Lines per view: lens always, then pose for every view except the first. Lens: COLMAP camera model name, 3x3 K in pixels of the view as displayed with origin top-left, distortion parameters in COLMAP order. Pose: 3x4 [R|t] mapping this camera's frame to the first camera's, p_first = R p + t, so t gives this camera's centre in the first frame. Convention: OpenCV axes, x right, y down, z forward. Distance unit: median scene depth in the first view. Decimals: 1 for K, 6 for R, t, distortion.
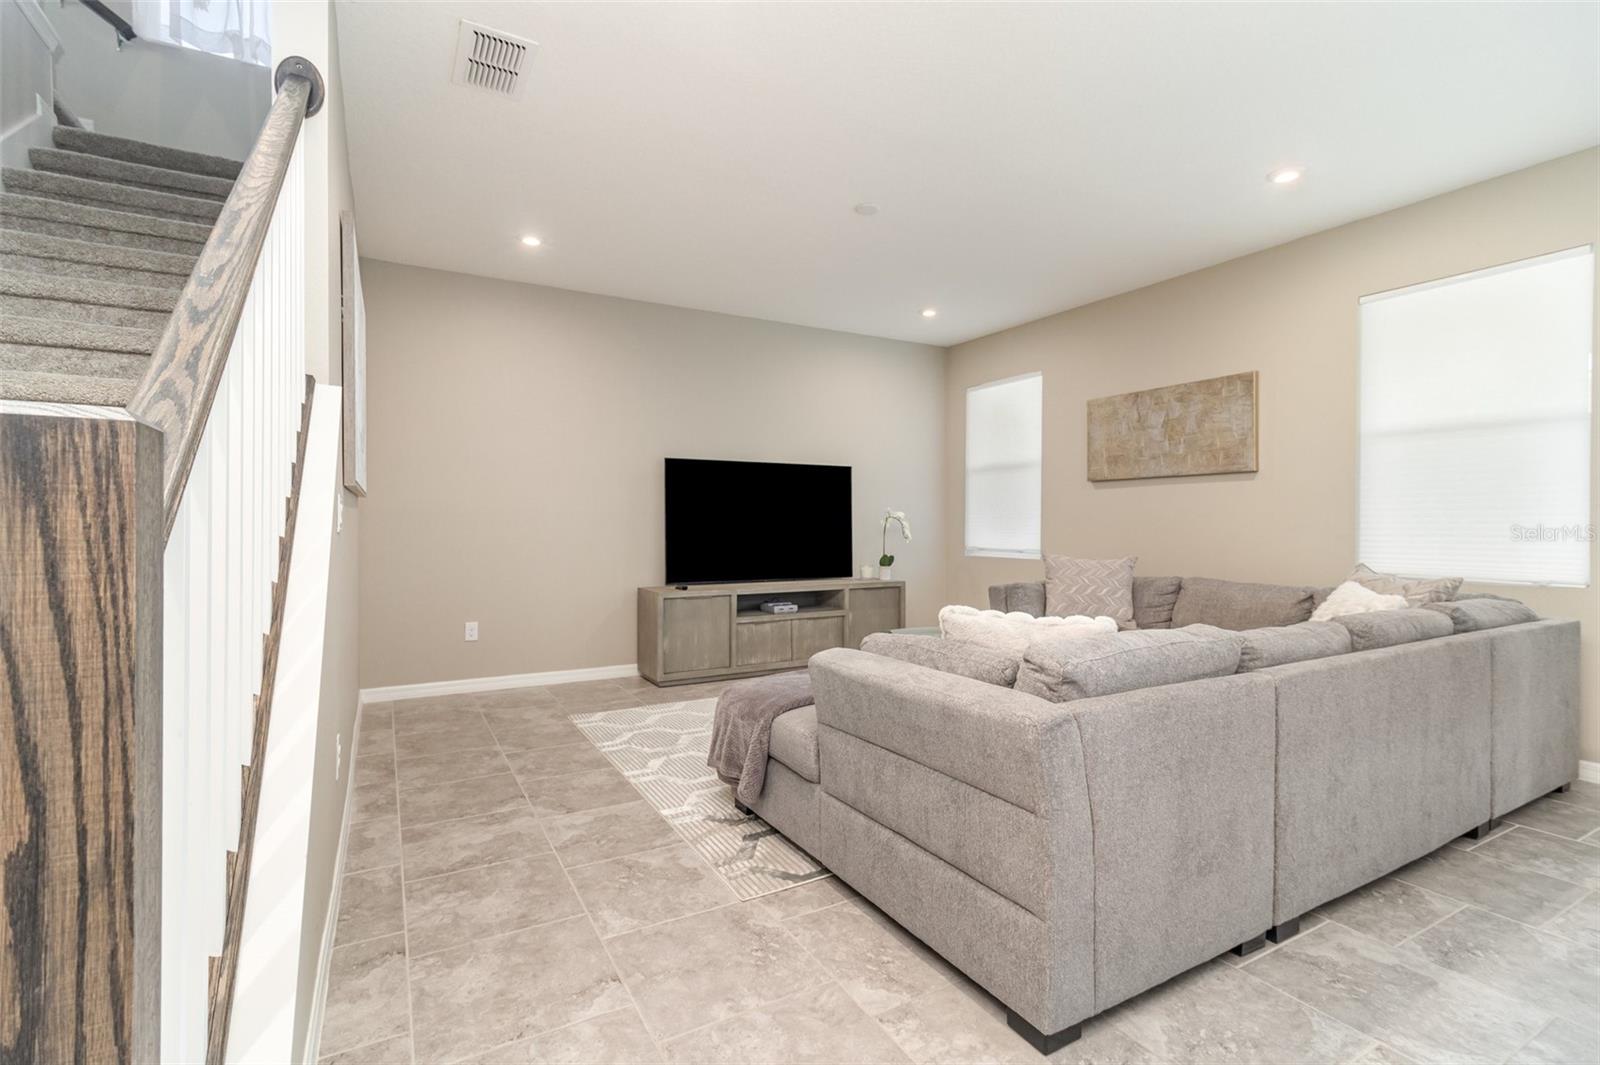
lens RADIAL K [[739.6, 0, 797.4], [0, 739.6, 533.3], [0, 0, 1]] dist [0.012294, 0.000601]
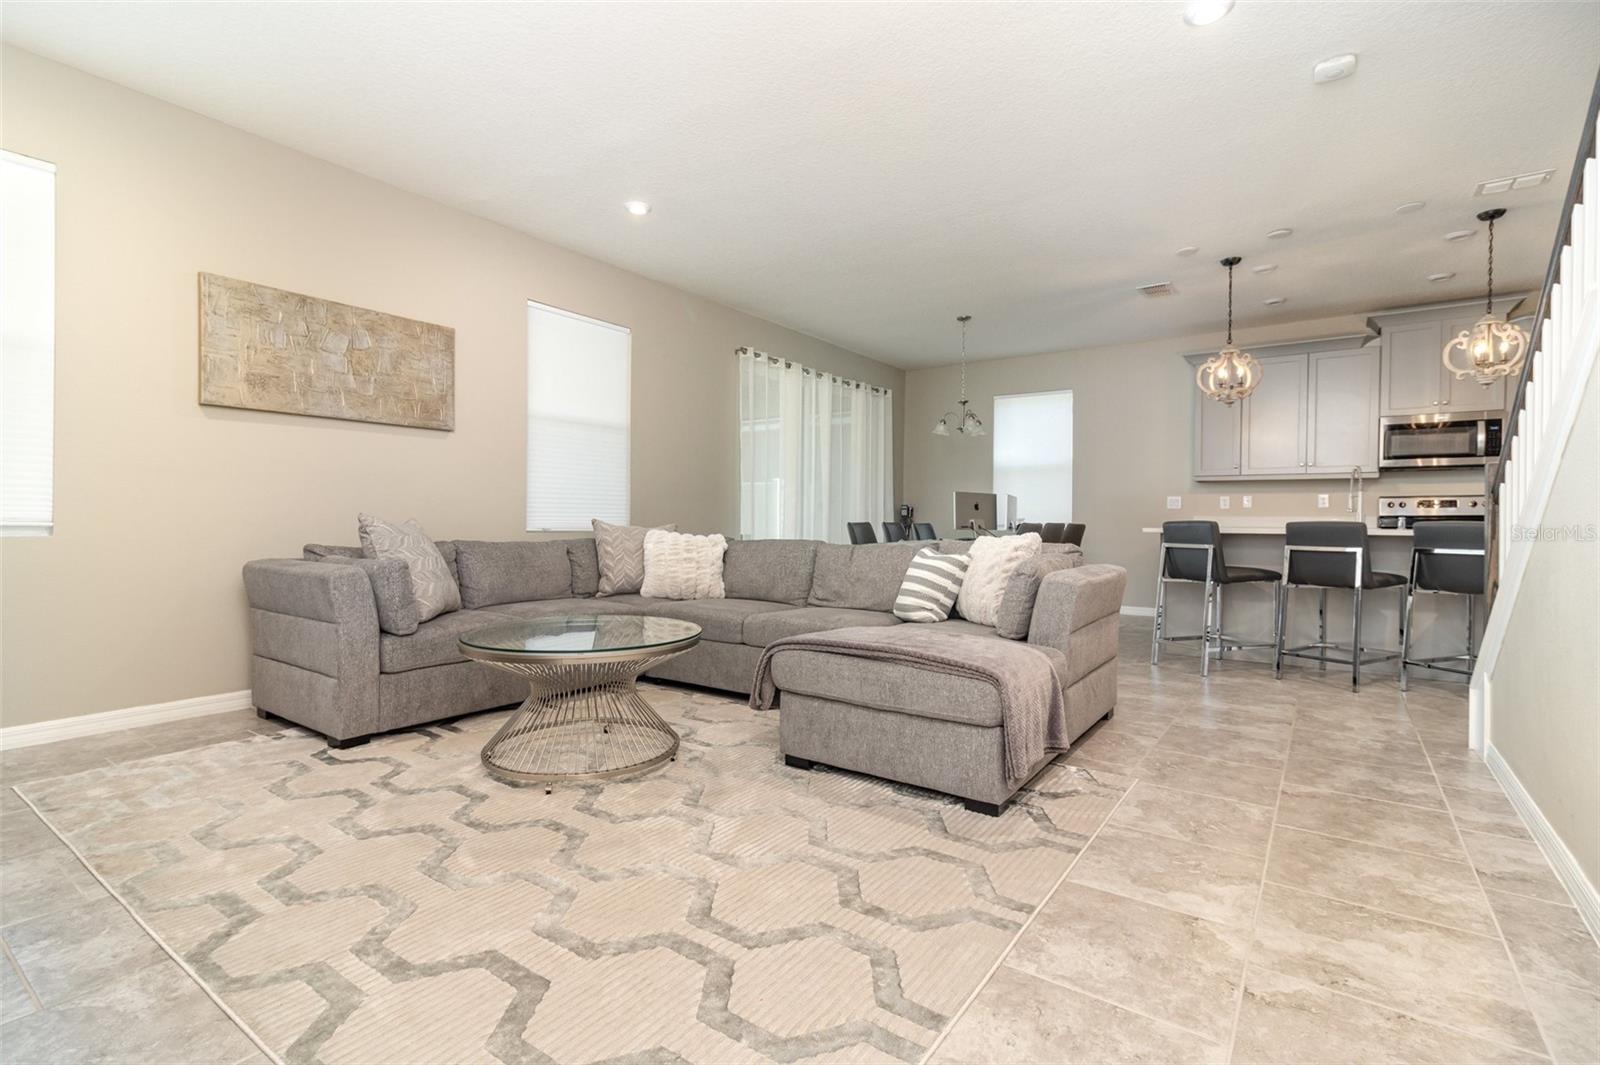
lens RADIAL K [[739.6, 0, 796.8], [0, 739.6, 522.6], [0, 0, 1]] dist [0.012294, 0.000601]
pose [[-0.422597, -0.009827, 0.906265, -0.459397], [0.001057, 0.999935, 0.011336, 0.026493], [-0.906317, 0.005748, -0.422559, 0.988040]]
